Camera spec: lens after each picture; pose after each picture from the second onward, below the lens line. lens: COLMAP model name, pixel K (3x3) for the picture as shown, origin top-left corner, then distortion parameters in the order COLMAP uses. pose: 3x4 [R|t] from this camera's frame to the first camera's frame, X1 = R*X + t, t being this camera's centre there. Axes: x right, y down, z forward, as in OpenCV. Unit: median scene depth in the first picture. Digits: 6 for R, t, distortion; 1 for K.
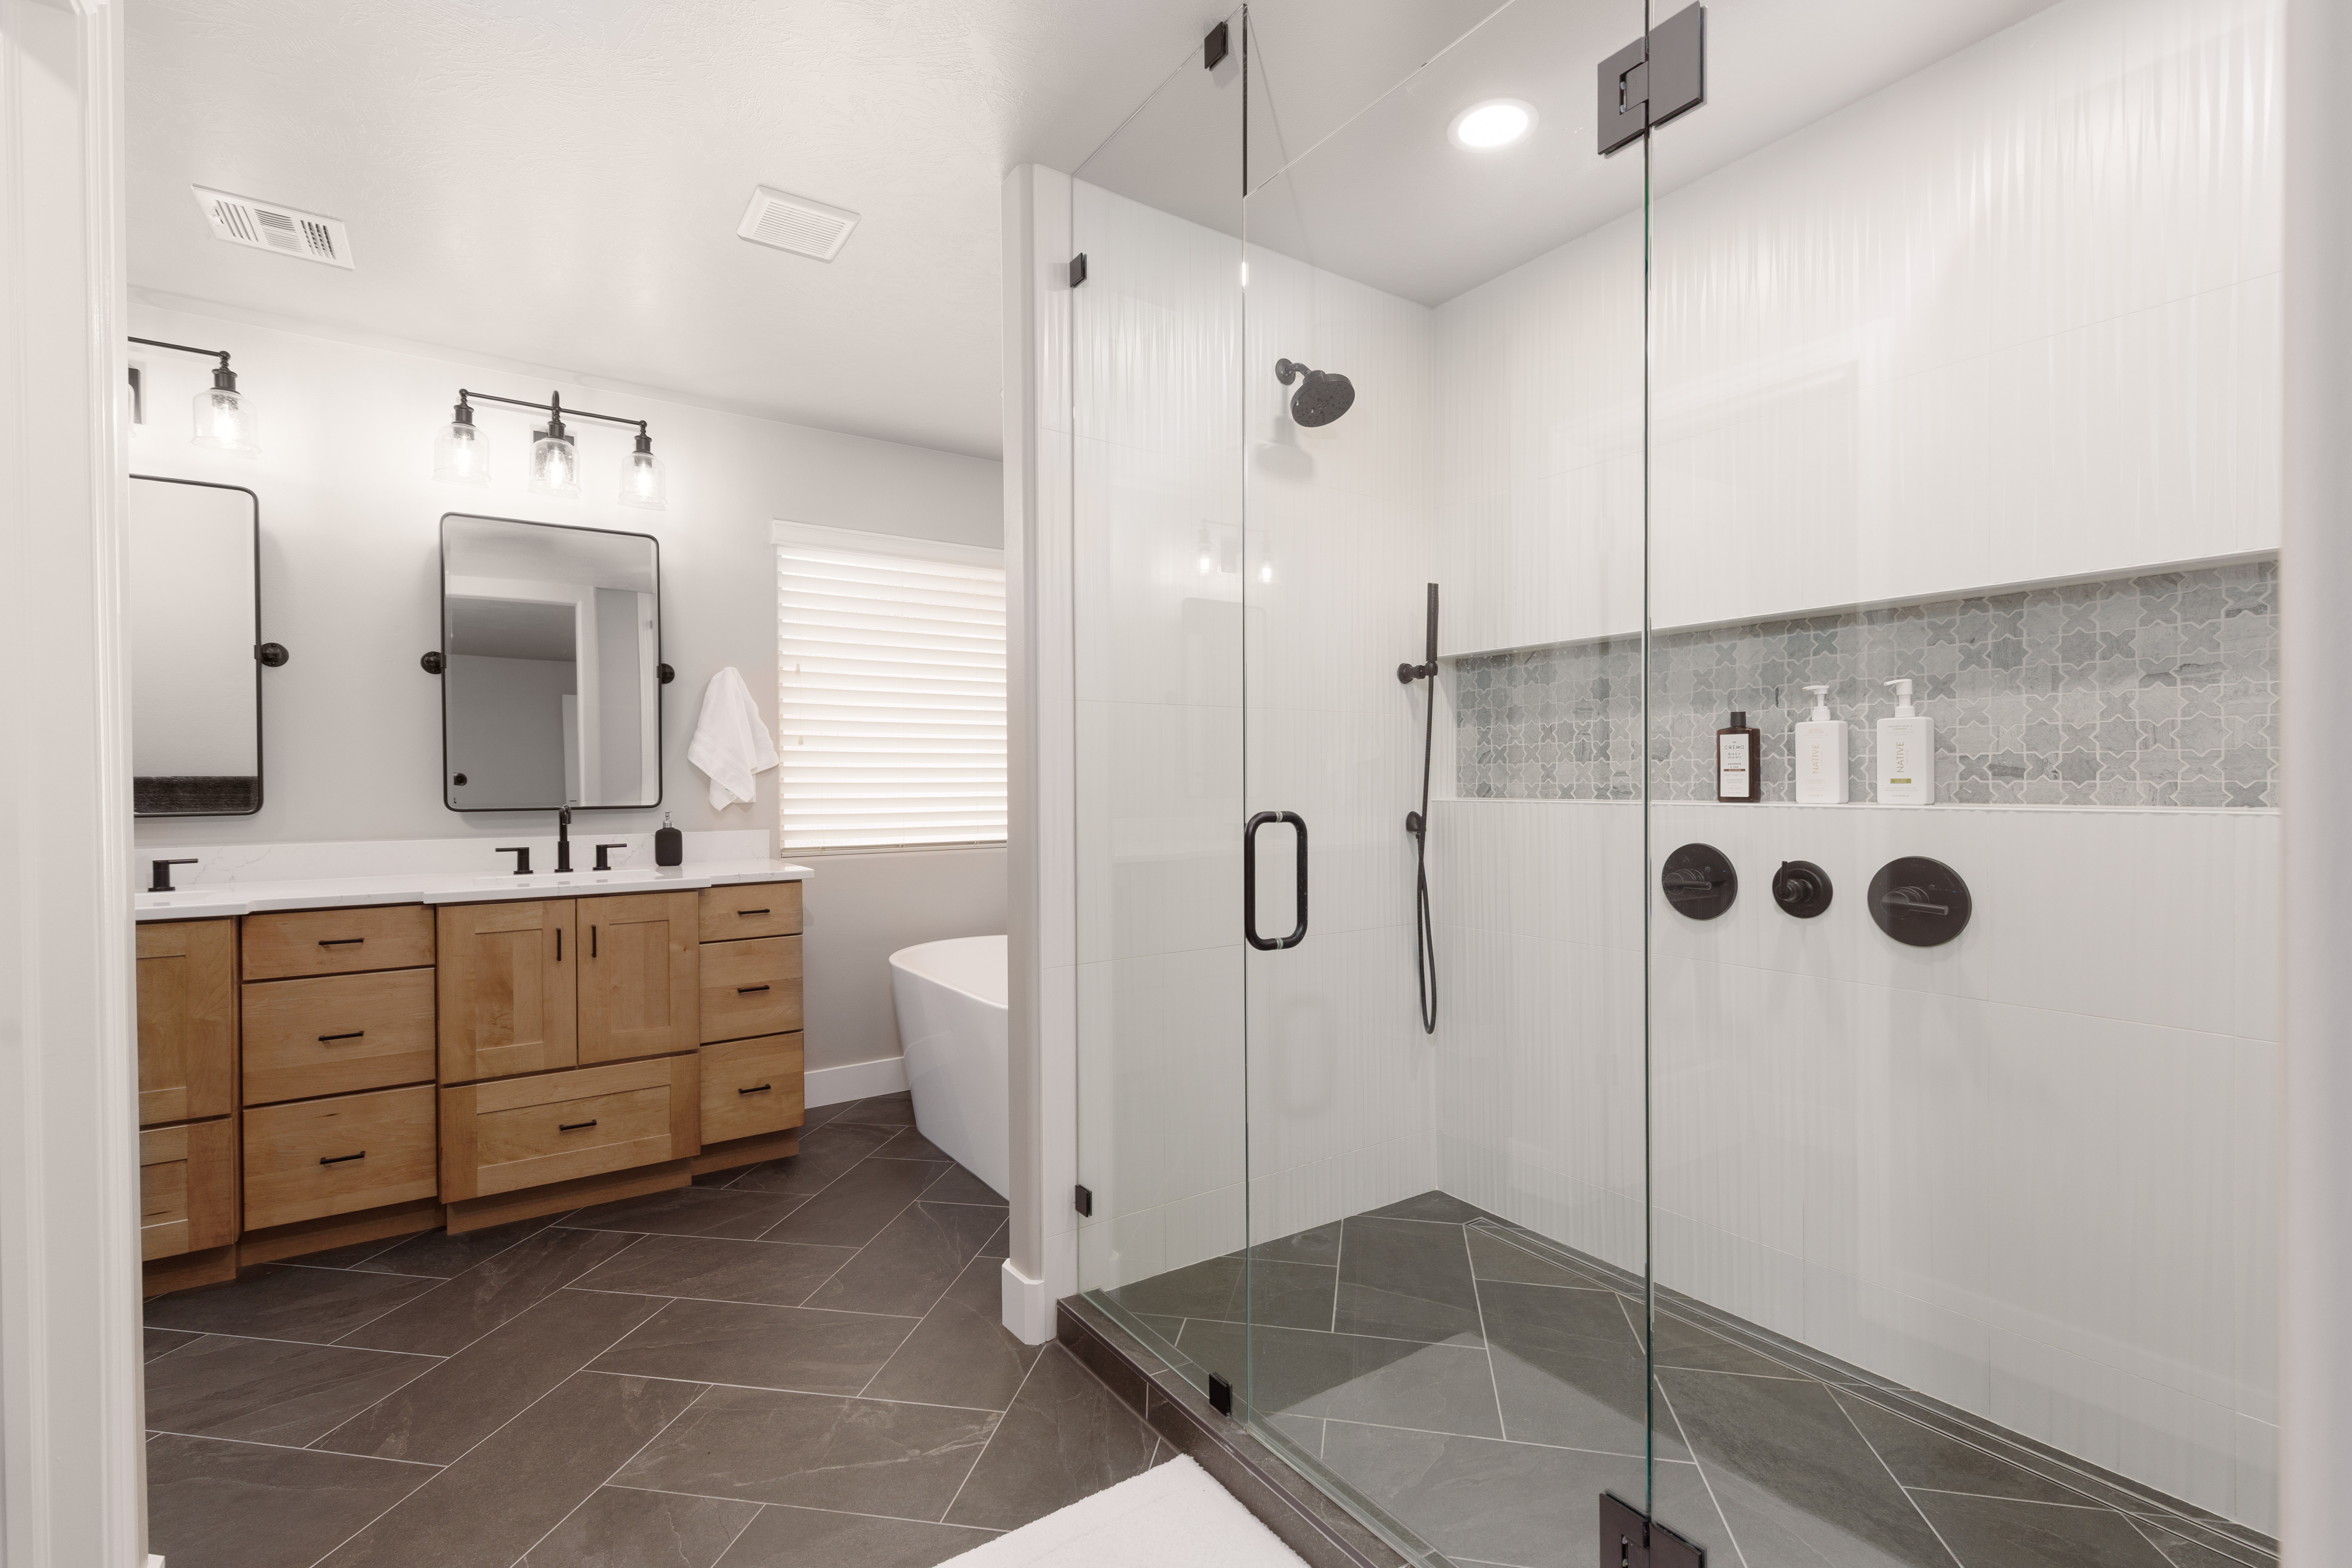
lens RADIAL K [[1063.7, 0, 1191.8], [0, 1063.7, 784.3], [0, 0, 1]] dist [0.009789, -0.002081]
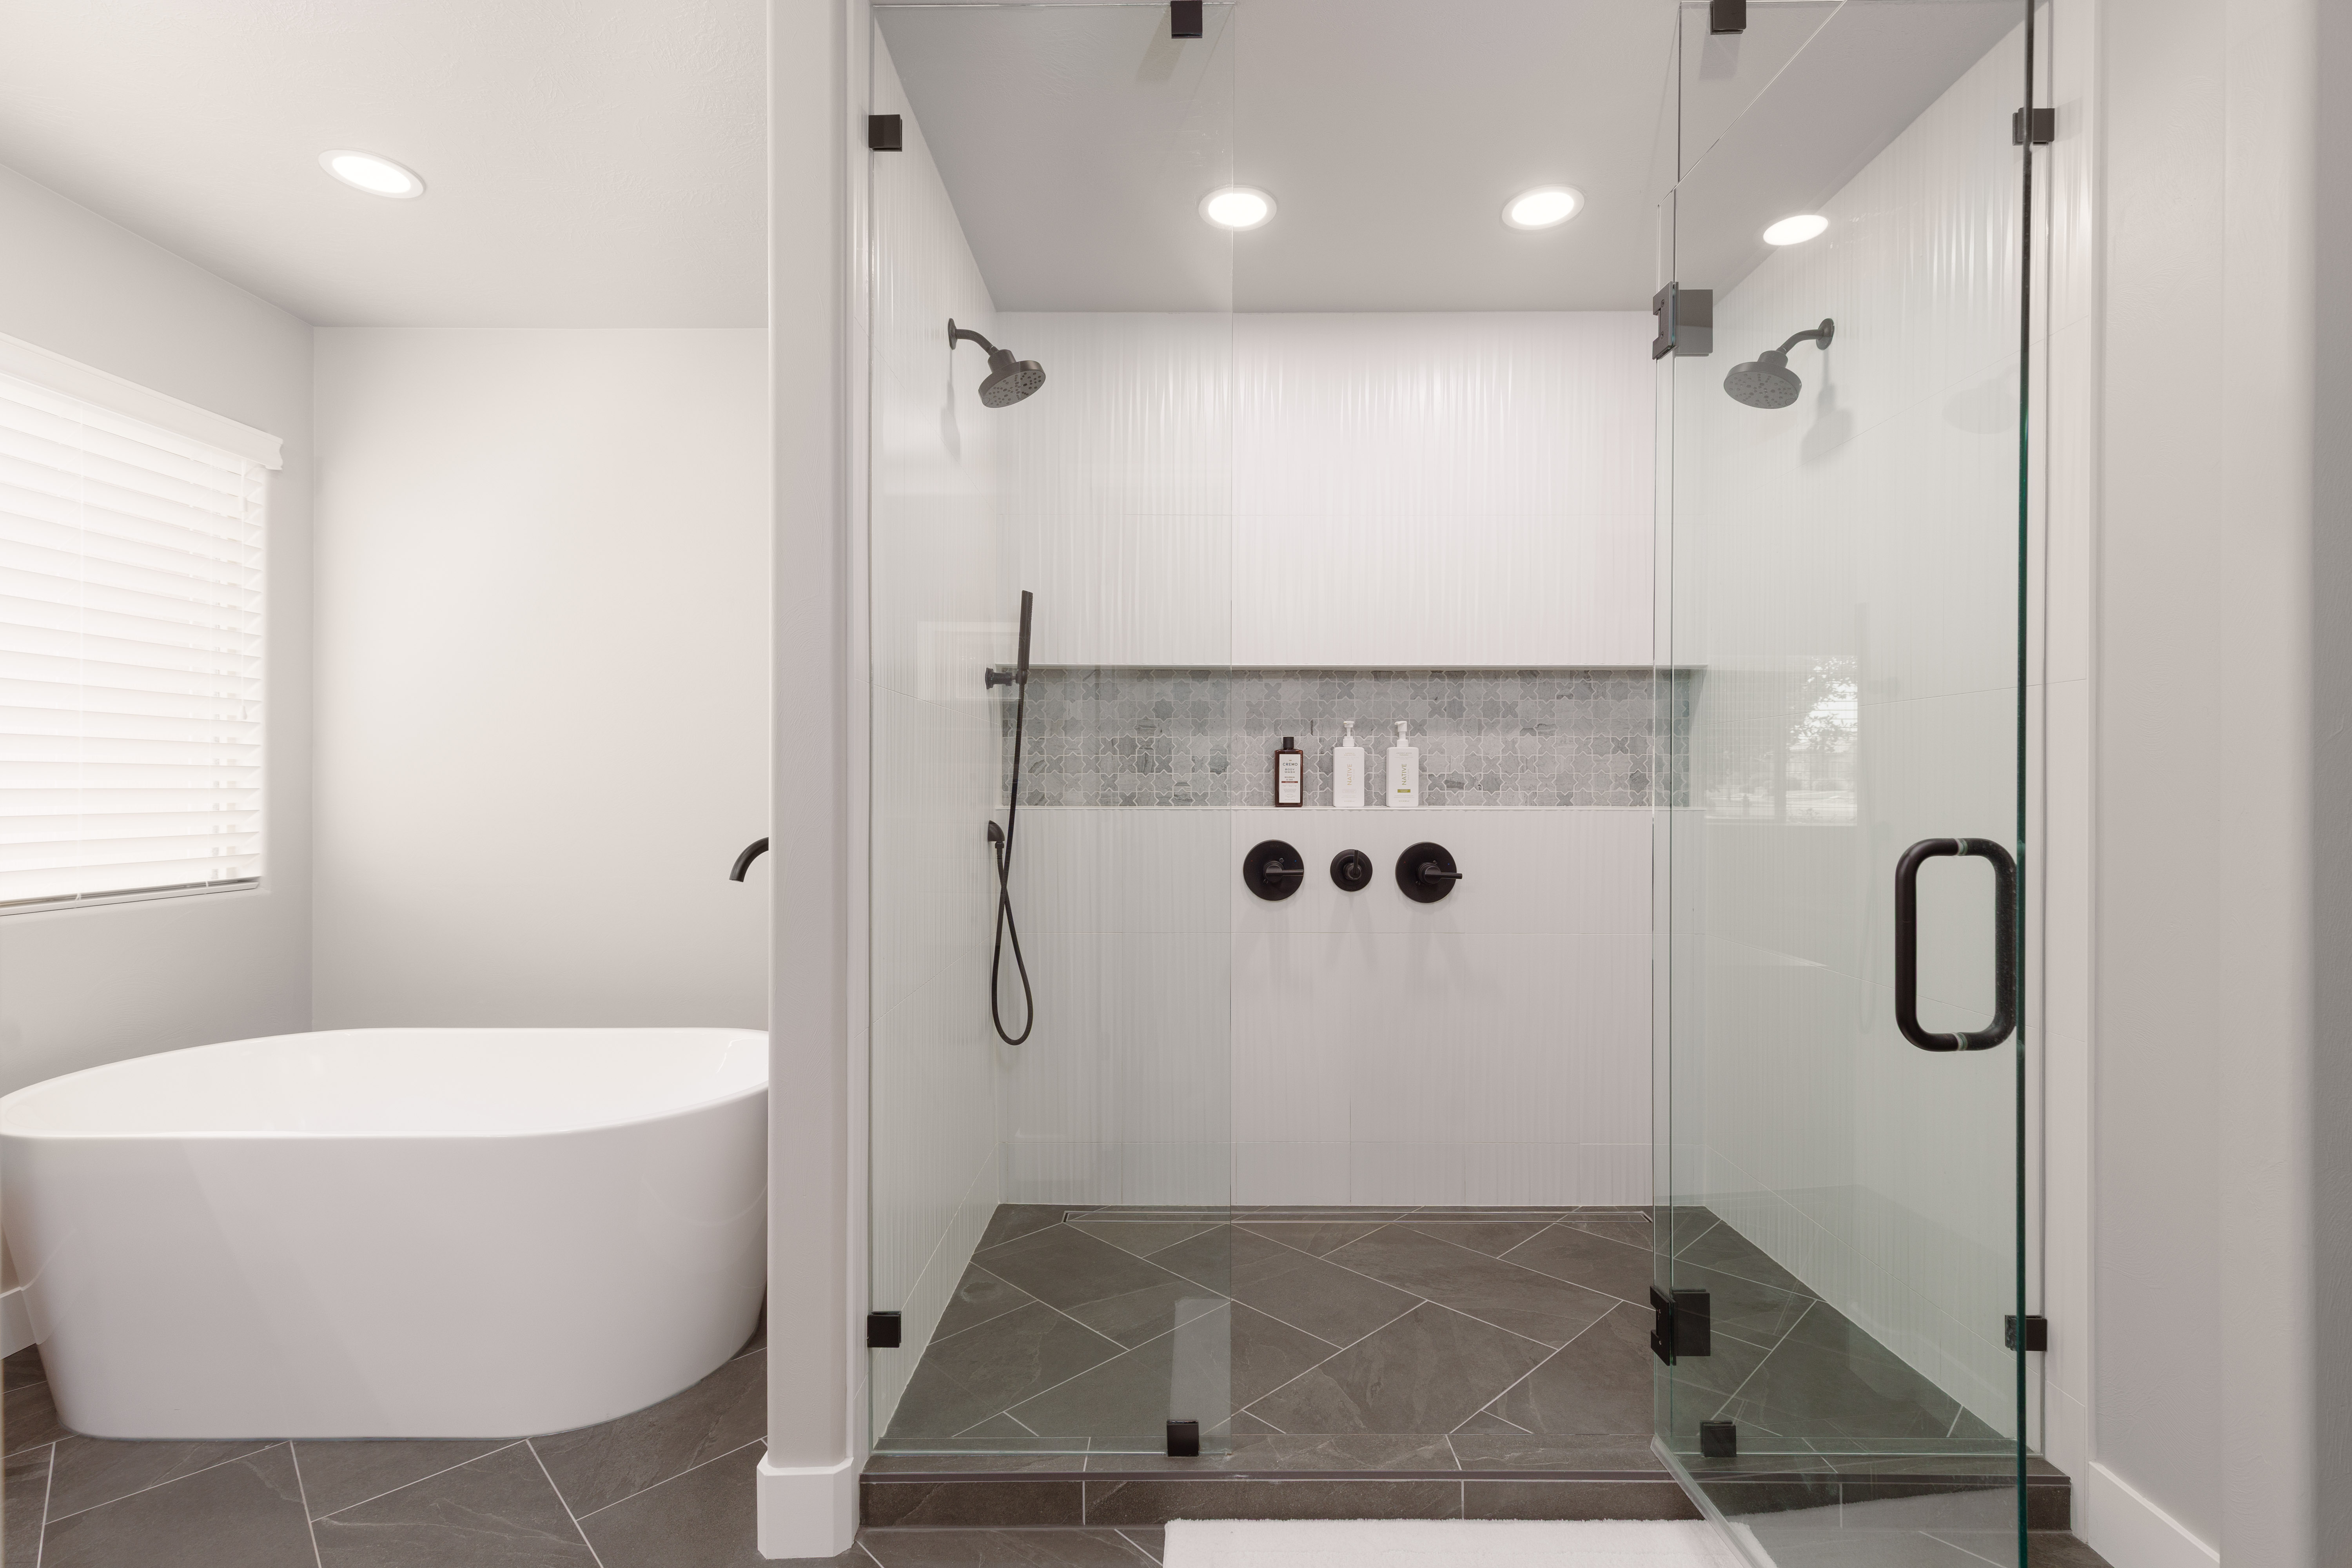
lens RADIAL K [[1063.7, 0, 1178.7], [0, 1063.7, 784.6], [0, 0, 1]] dist [0.009789, -0.002081]
pose [[0.568746, 0.008328, 0.822471, -0.663161], [-0.000749, 0.999954, -0.009607, 0.002484], [-0.822513, 0.004848, 0.568726, 0.405920]]
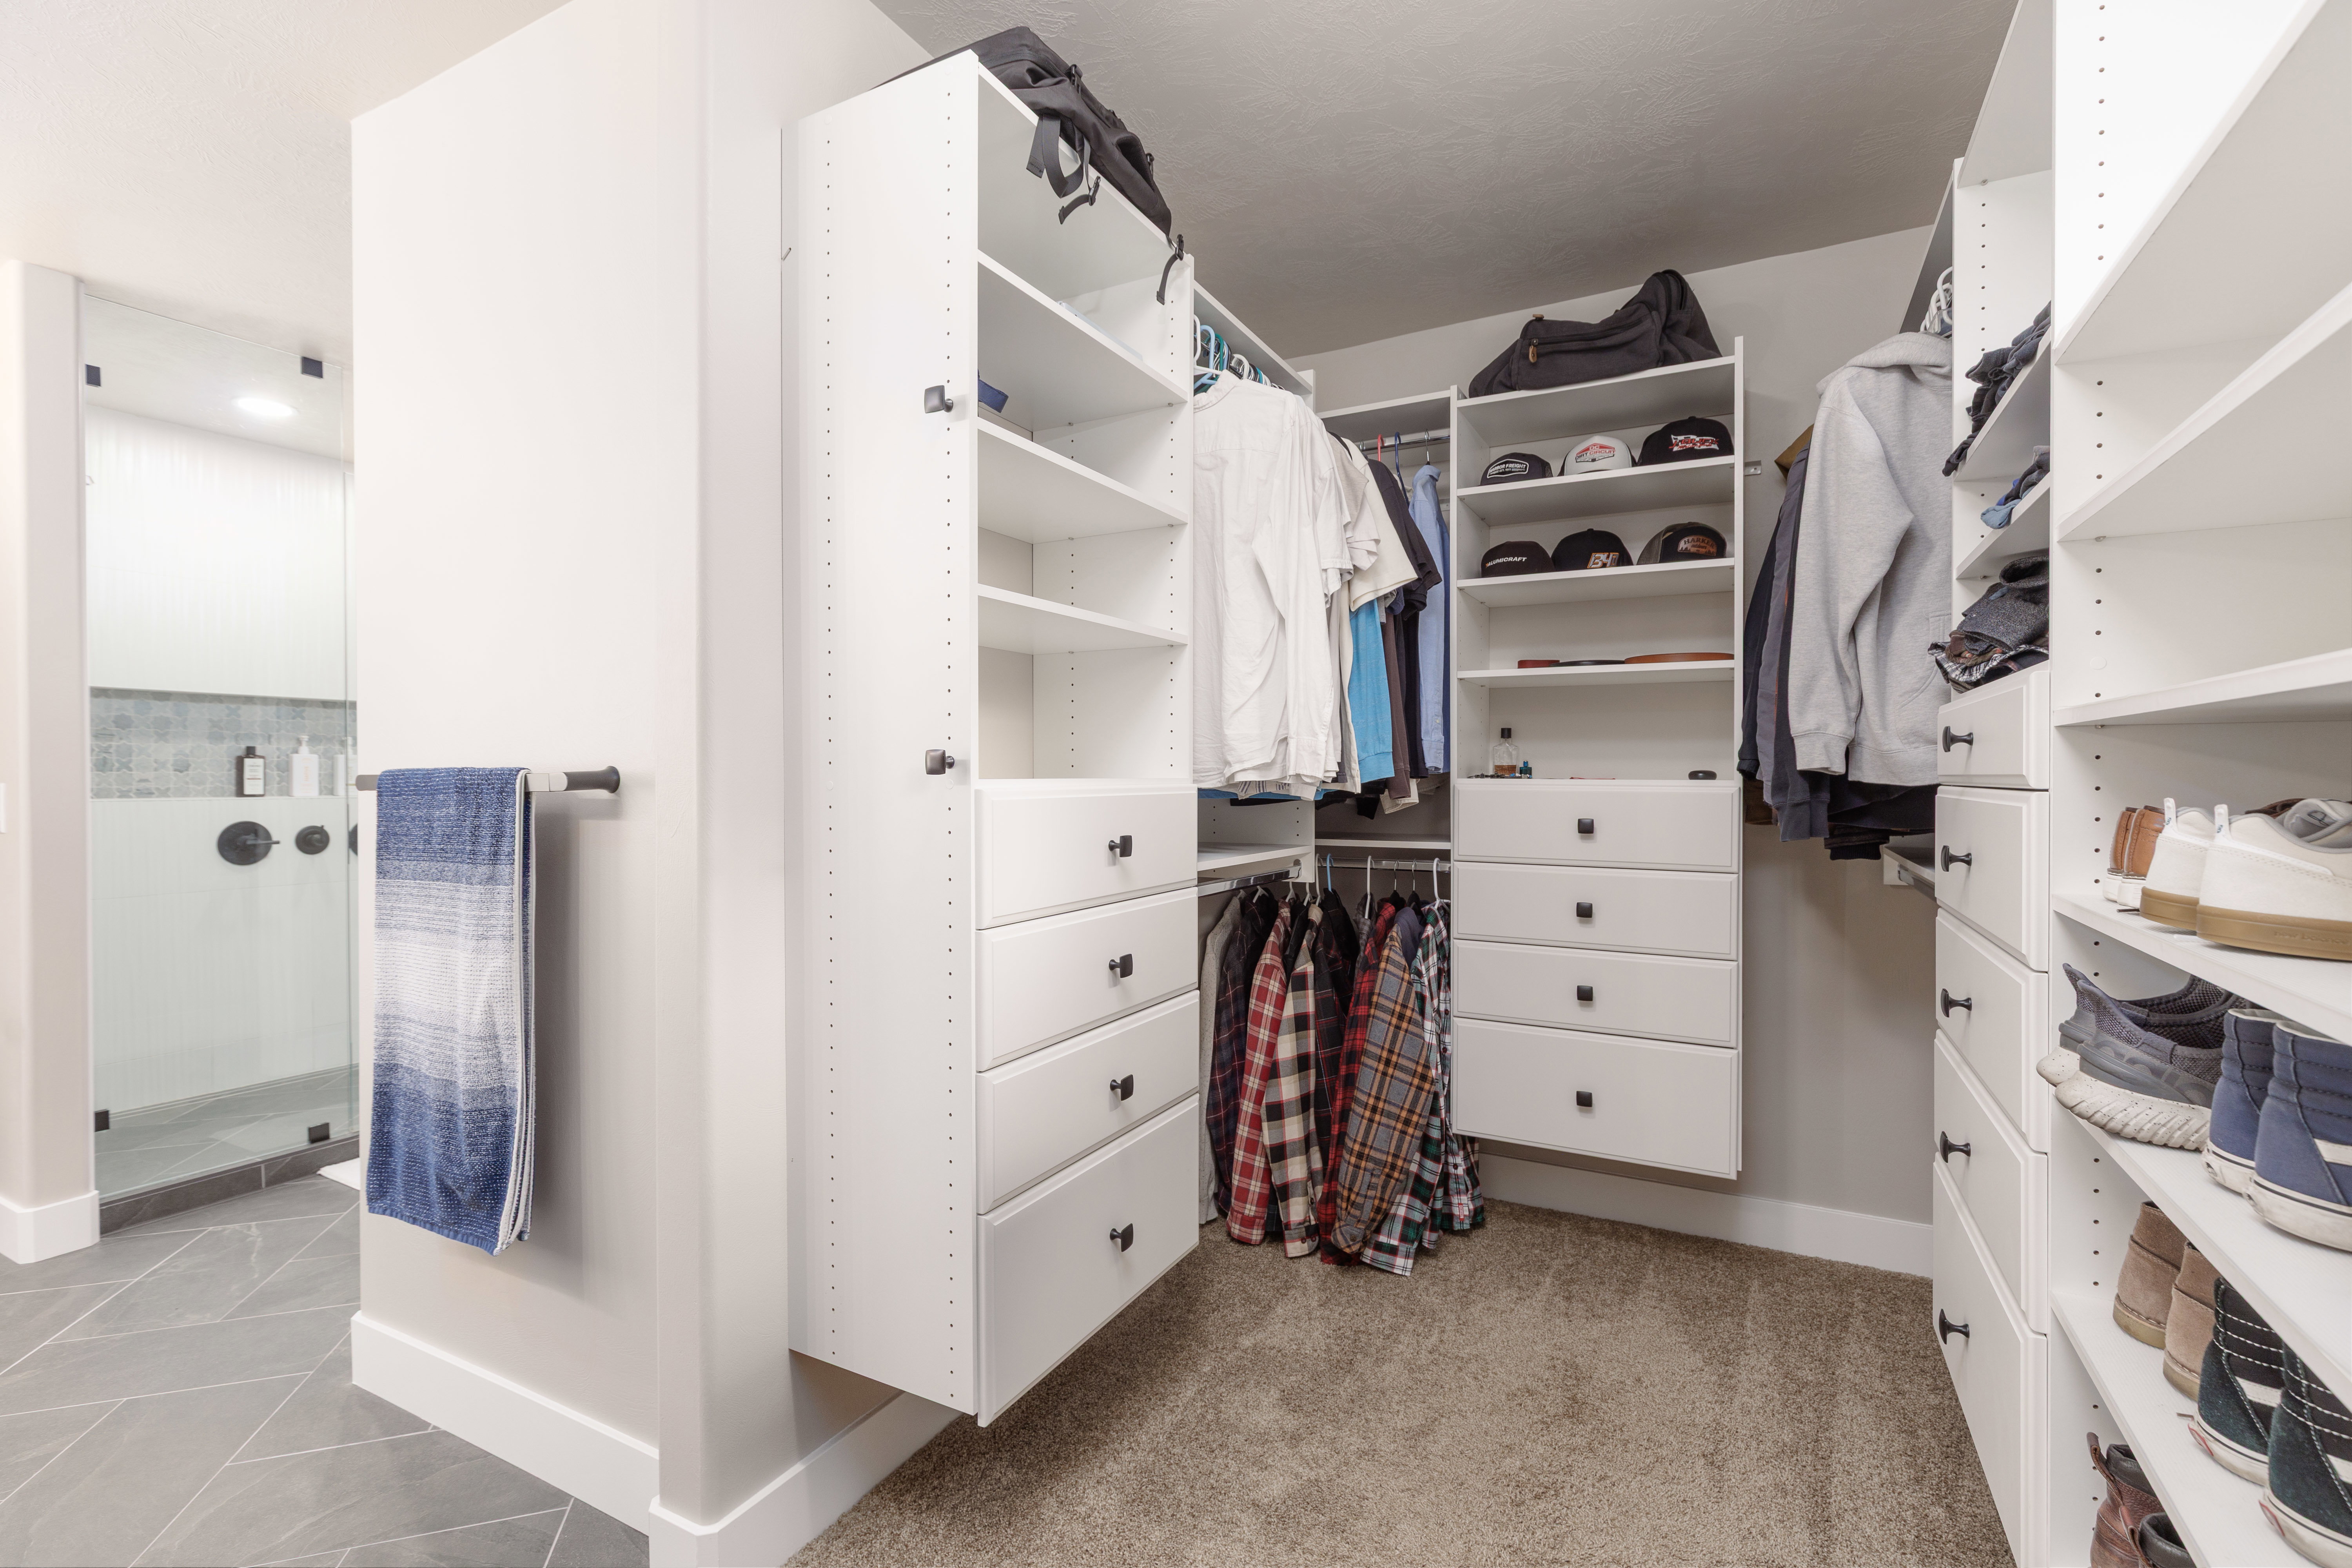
lens RADIAL K [[1063.7, 0, 1175.3], [0, 1063.7, 780.6], [0, 0, 1]] dist [0.009789, -0.002081]
pose [[-0.448836, 0.015725, 0.893476, -1.871415], [0.019122, 0.999785, -0.007990, 0.035029], [-0.893409, 0.013499, -0.449041, 0.461770]]
